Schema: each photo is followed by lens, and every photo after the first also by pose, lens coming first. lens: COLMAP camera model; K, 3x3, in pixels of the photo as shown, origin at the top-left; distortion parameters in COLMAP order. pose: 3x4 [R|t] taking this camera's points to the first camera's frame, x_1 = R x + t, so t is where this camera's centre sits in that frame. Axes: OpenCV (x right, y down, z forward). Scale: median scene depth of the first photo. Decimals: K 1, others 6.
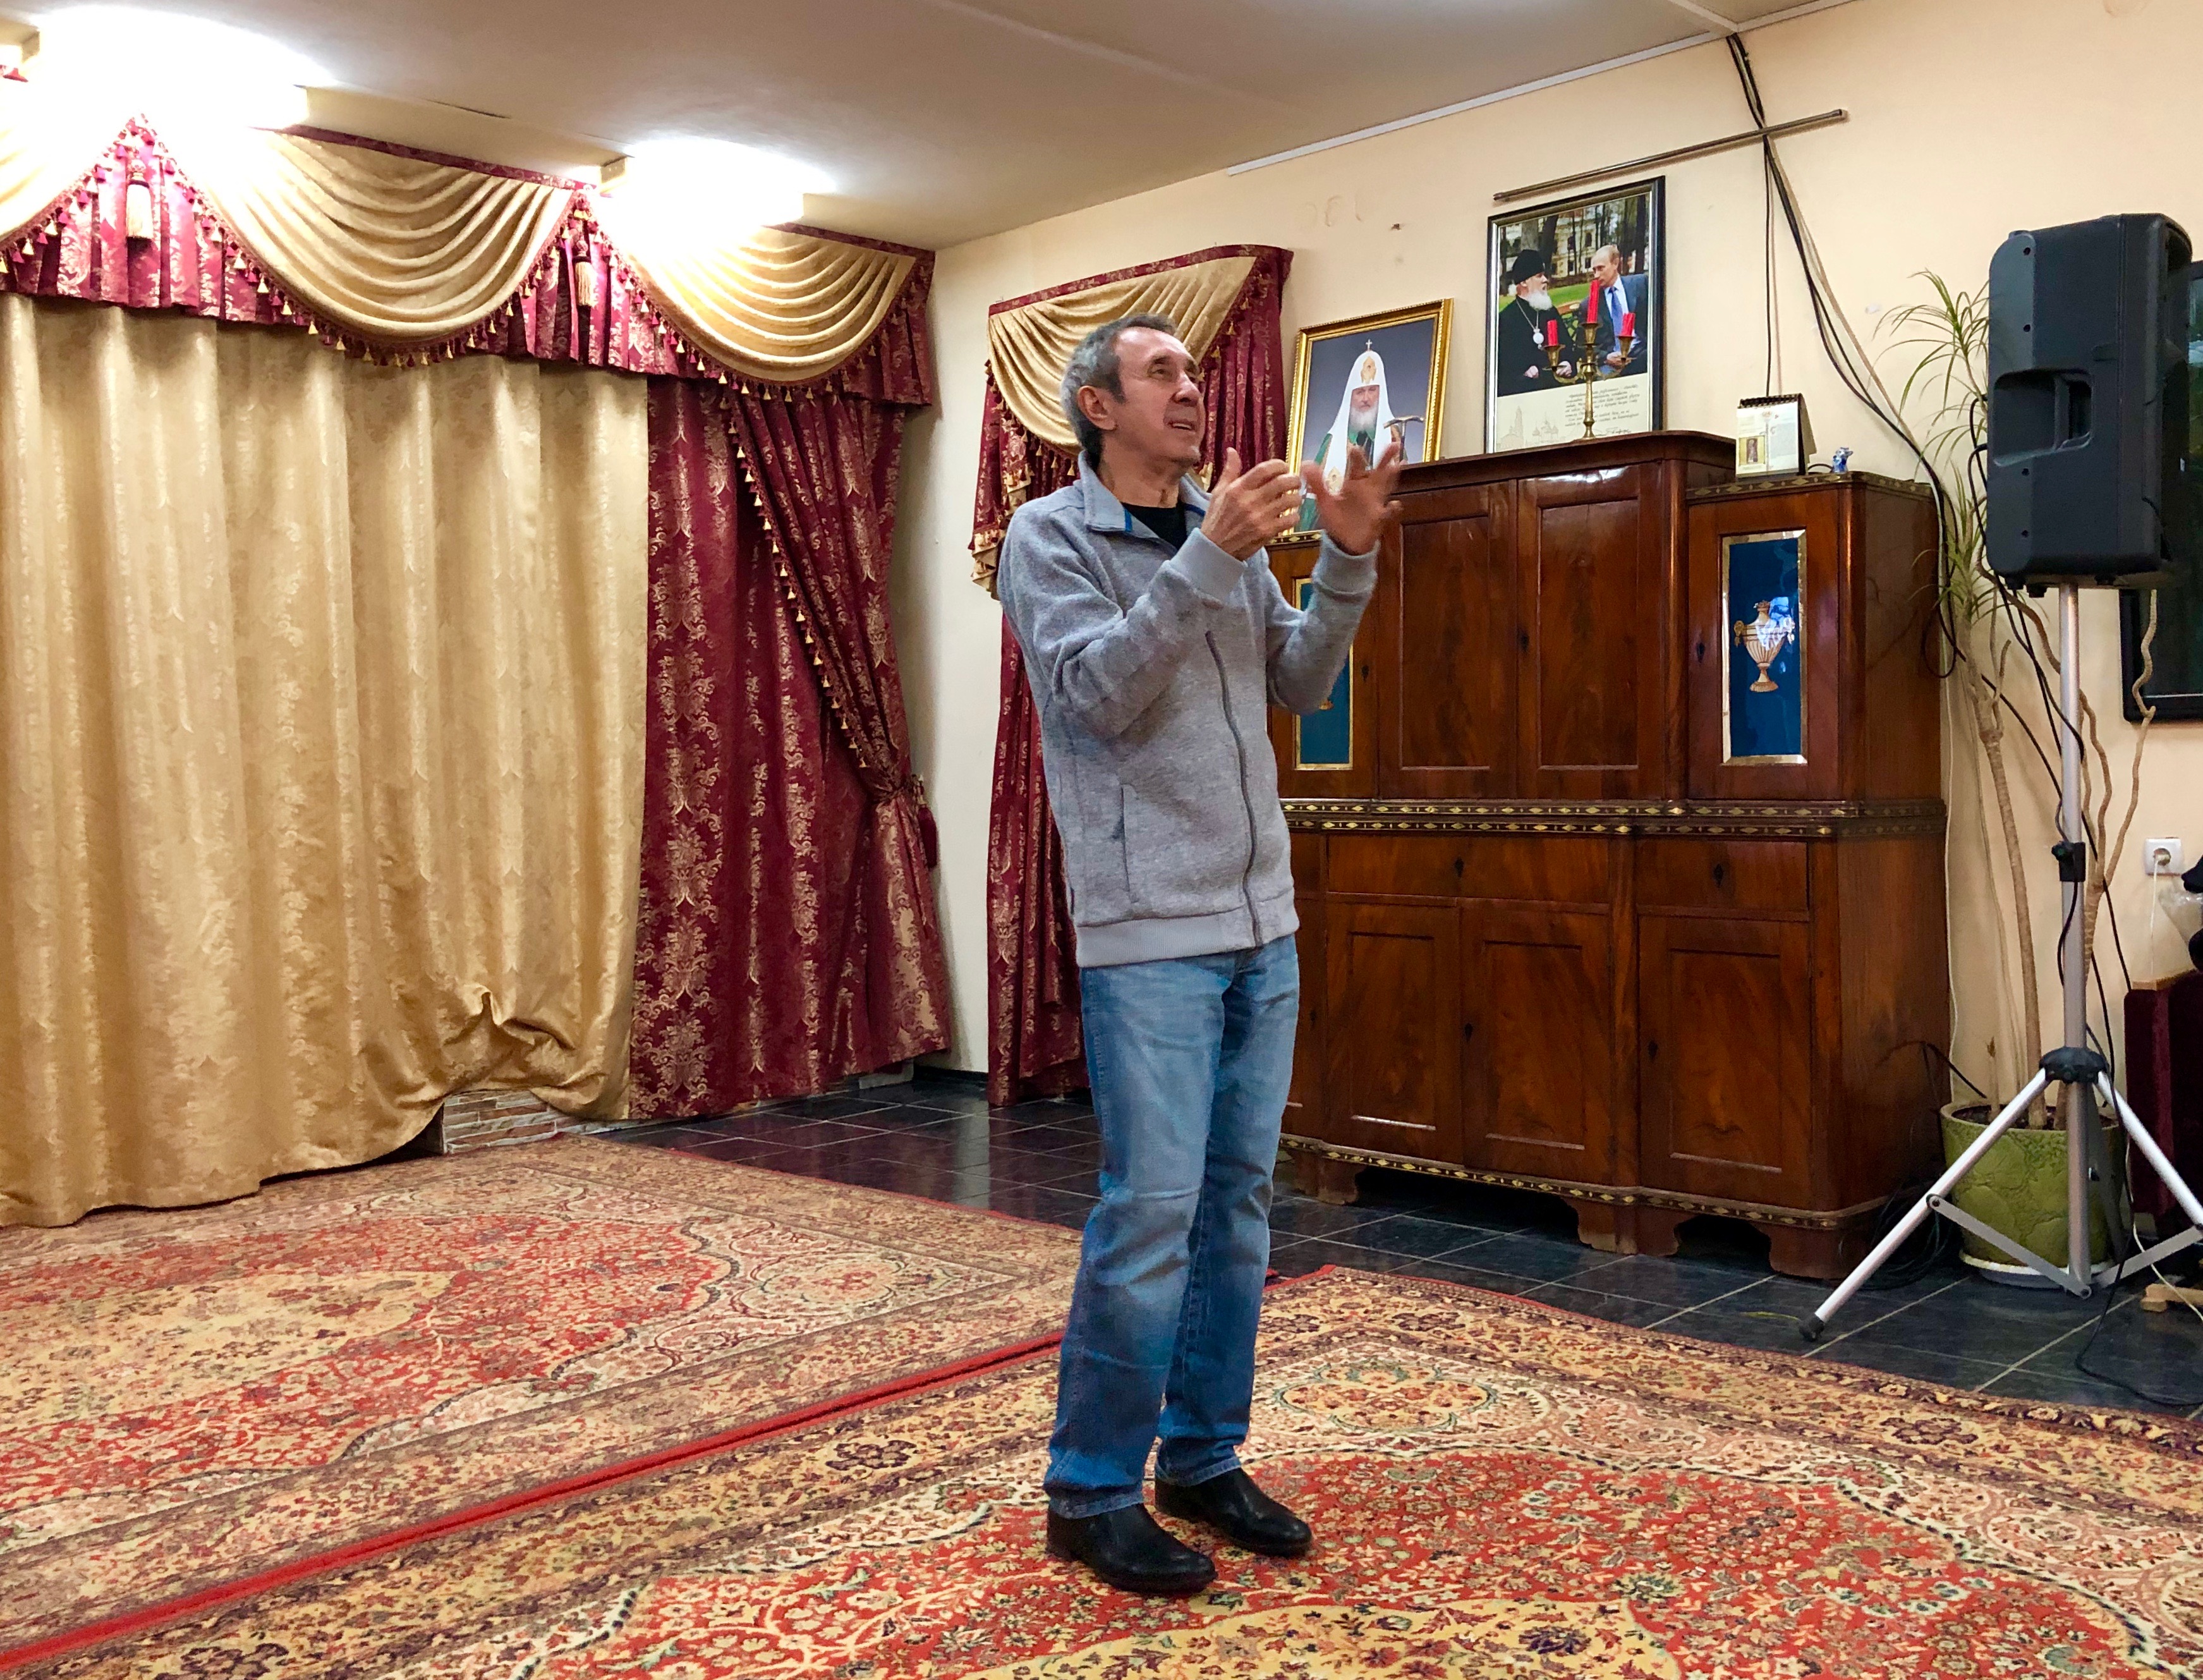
lens RADIAL K [[2092.5, 0, 1220.4], [0, 2092.5, 762.2], [0, 0, 1]] dist [0.065142, -0.106782]
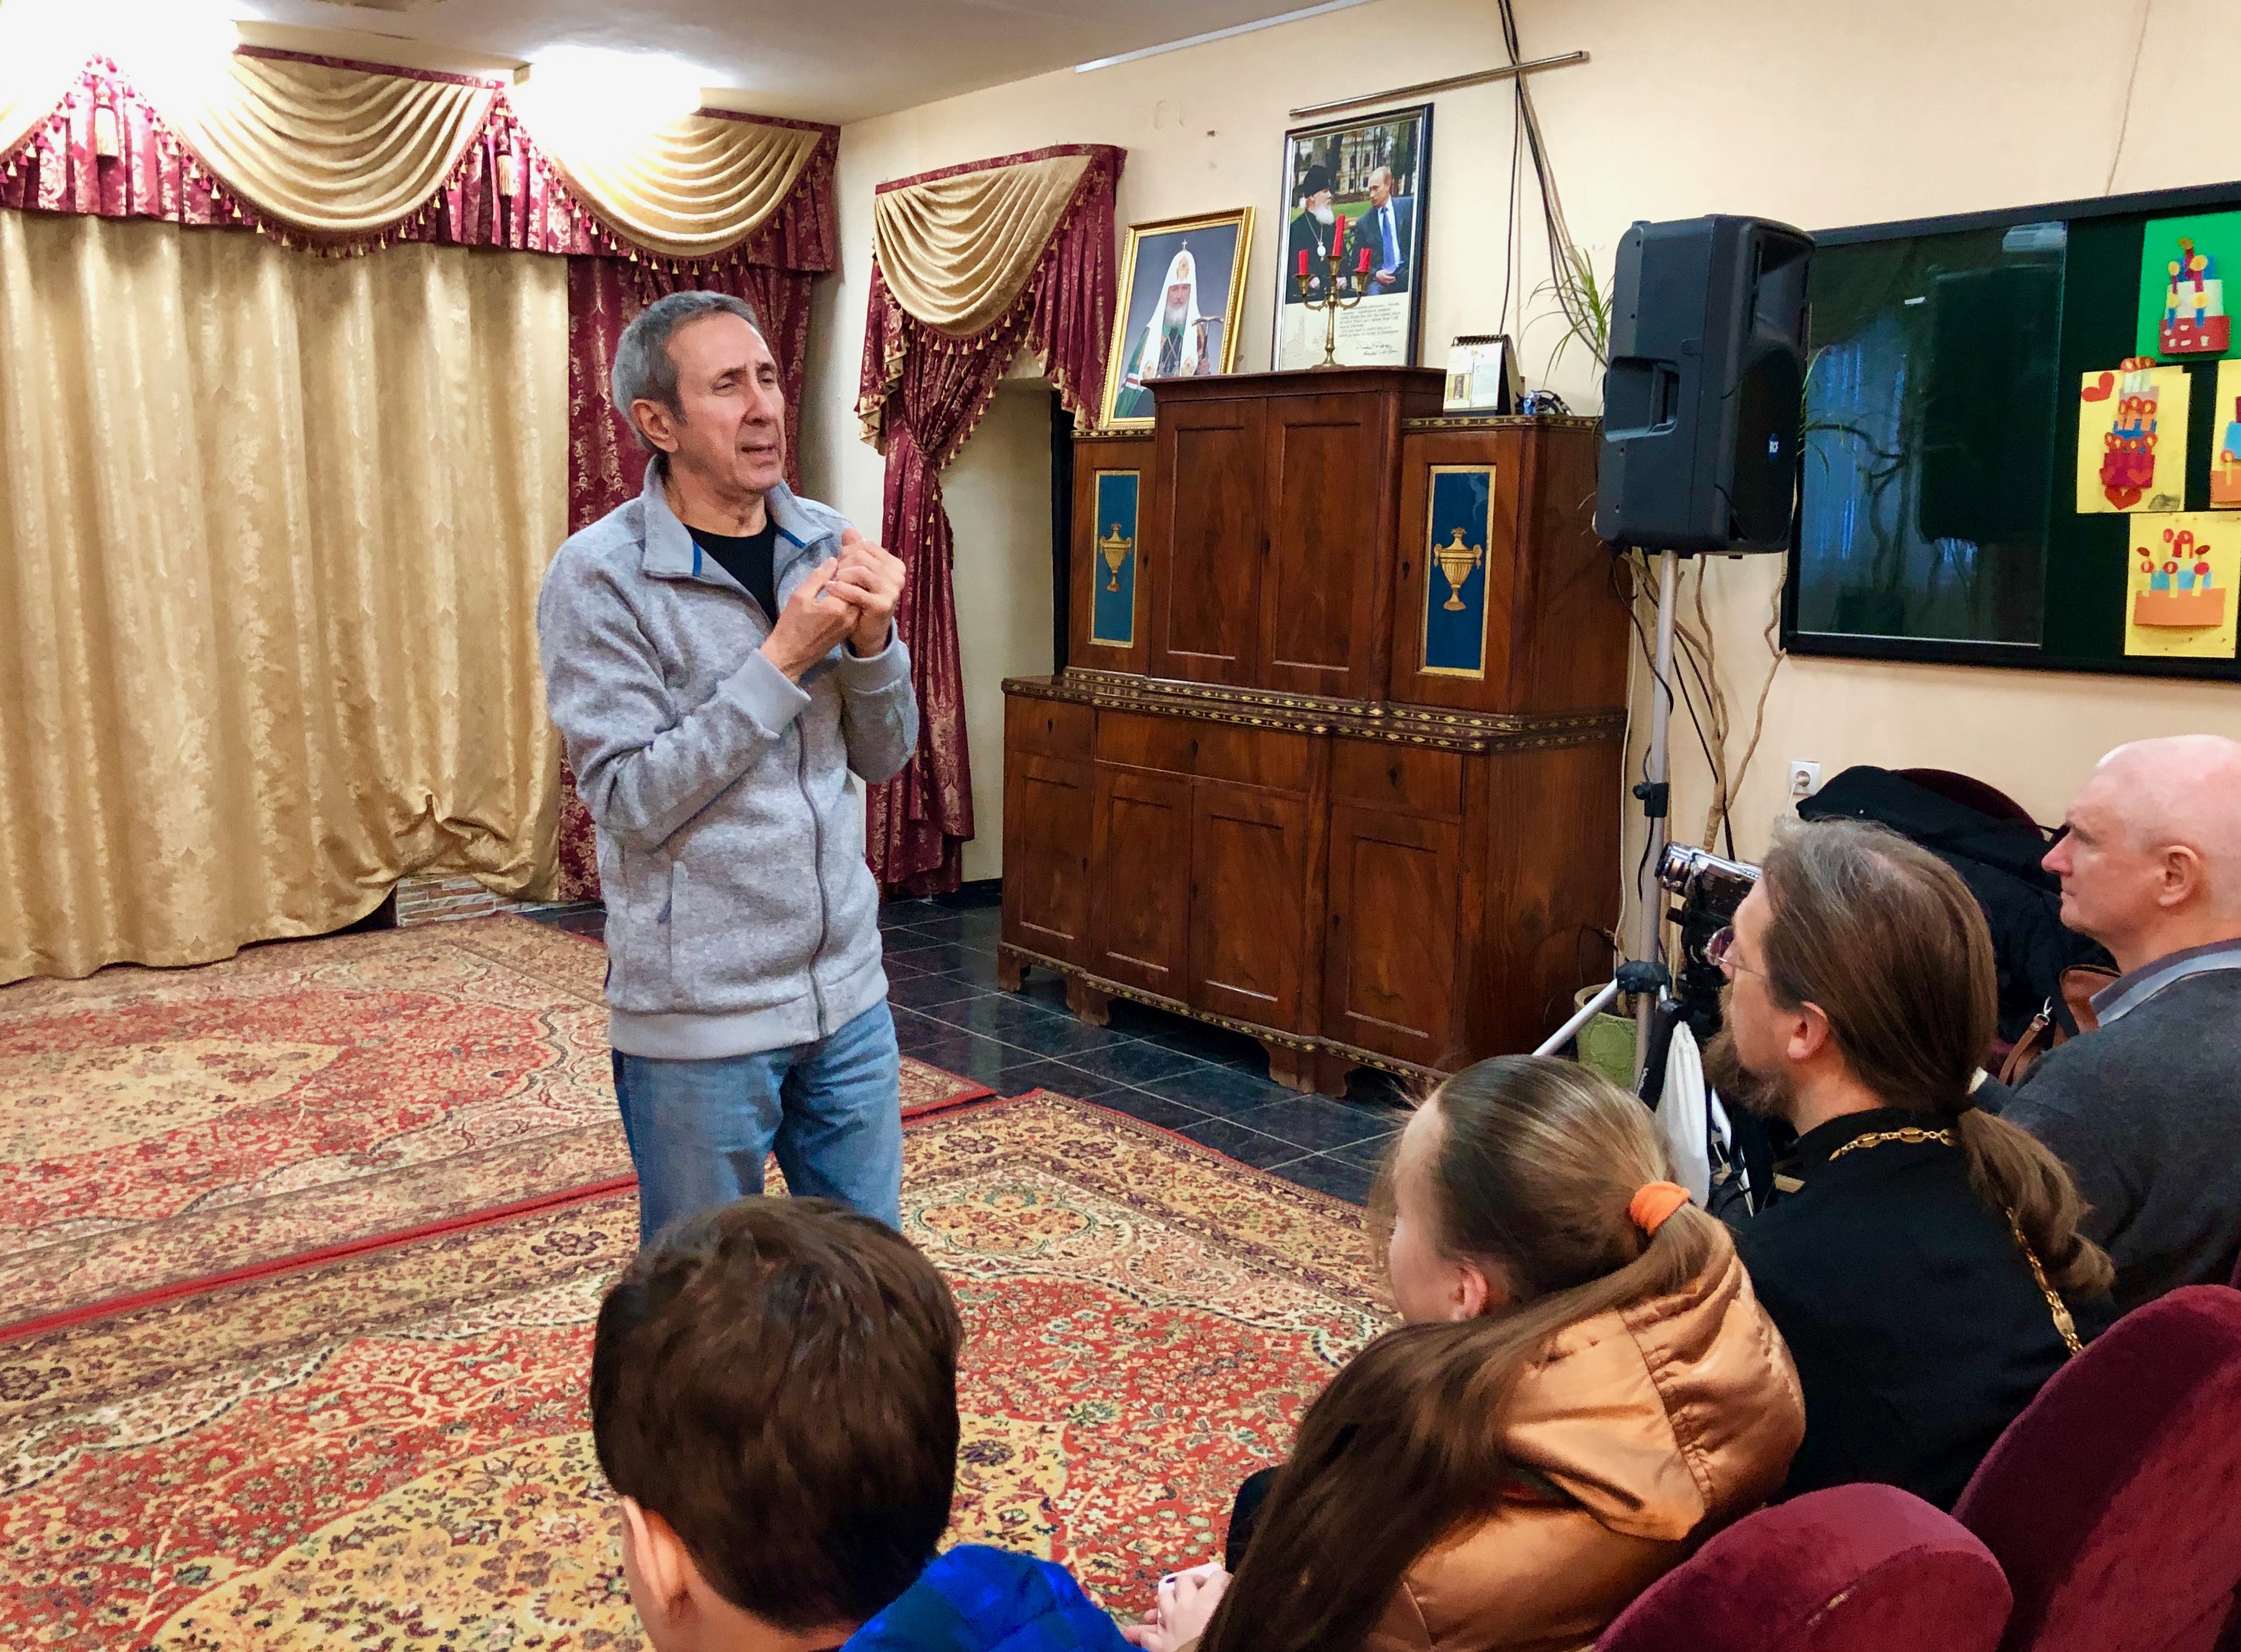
lens RADIAL K [[1978.4, 0, 1060.5], [0, 1978.4, 777.7], [0, 0, 1]] dist [0.038551, -0.069764]
pose [[0.990913, 0.044817, -0.126816, 0.160623], [-0.026710, 0.989643, 0.141042, -0.074659], [0.131823, -0.136373, 0.981848, -0.054784]]
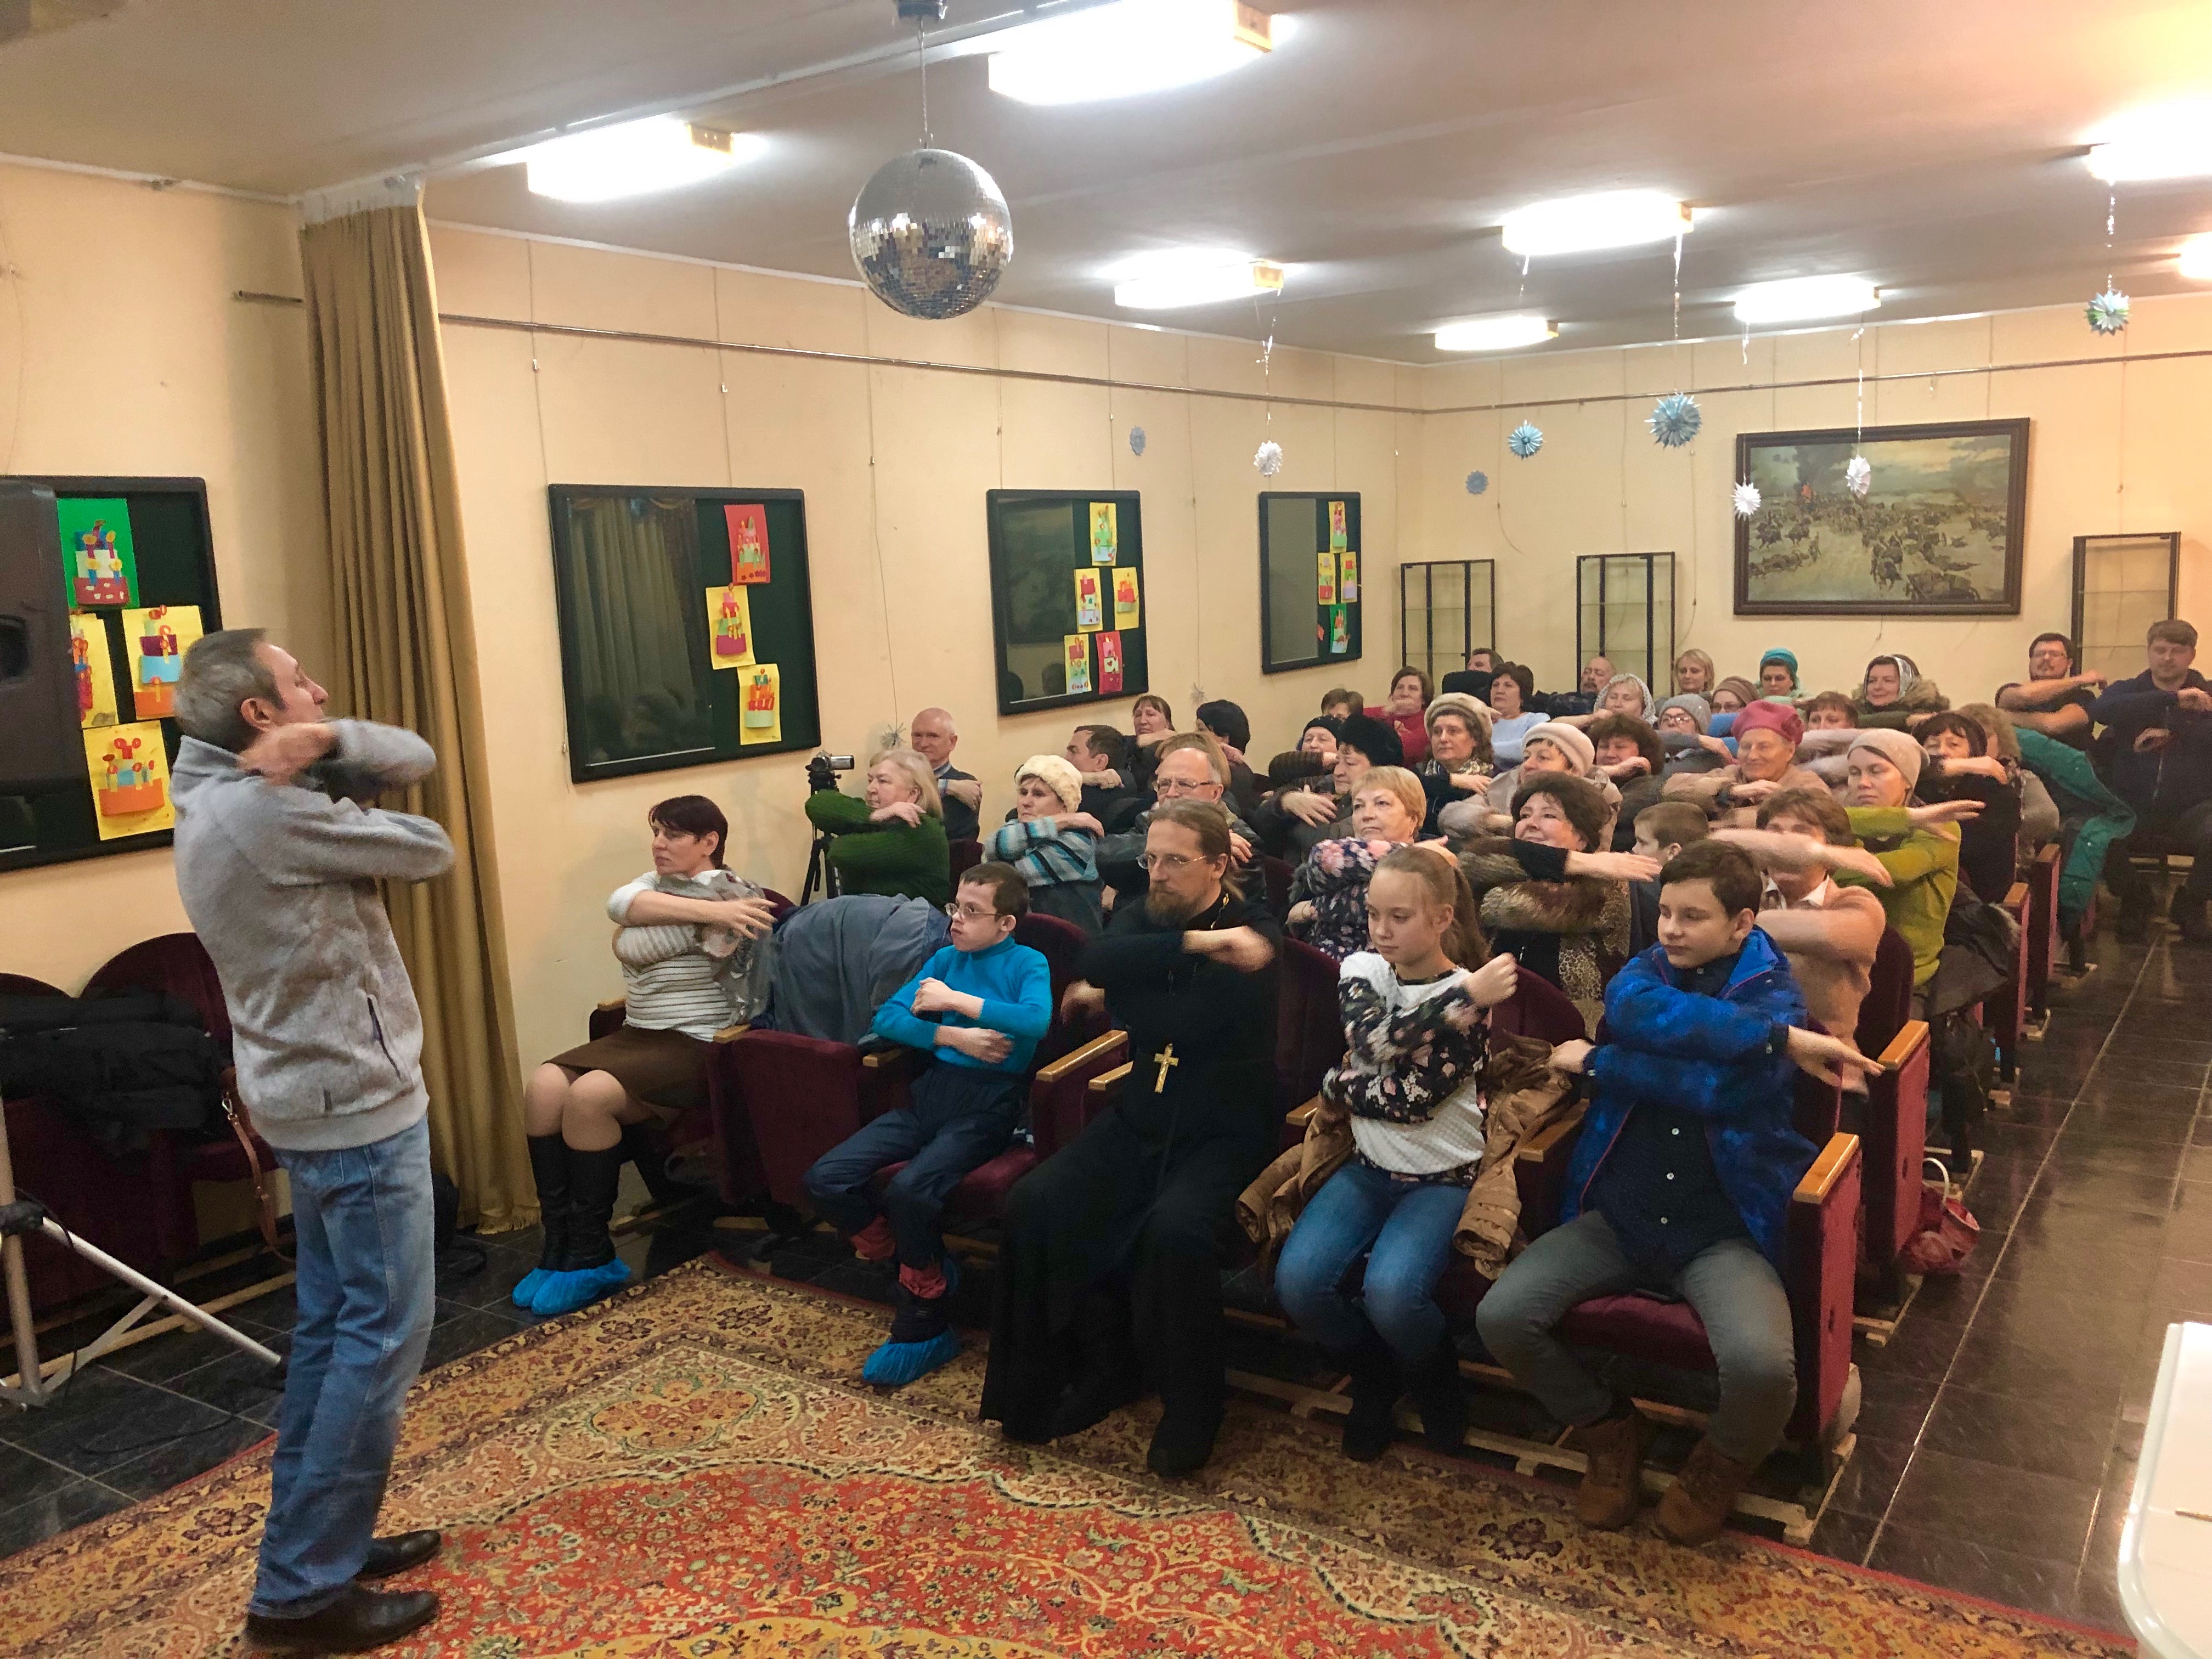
lens RADIAL K [[1846.8, 0, 1106.0], [0, 1846.8, 829.5], [0, 0, 1]] dist [-0.010430, 0.038333]
pose [[-0.140721, -0.115188, 0.983326, -0.461471], [0.043274, 0.991544, 0.122343, -0.116854], [-0.989103, 0.059769, -0.134547, 0.382627]]
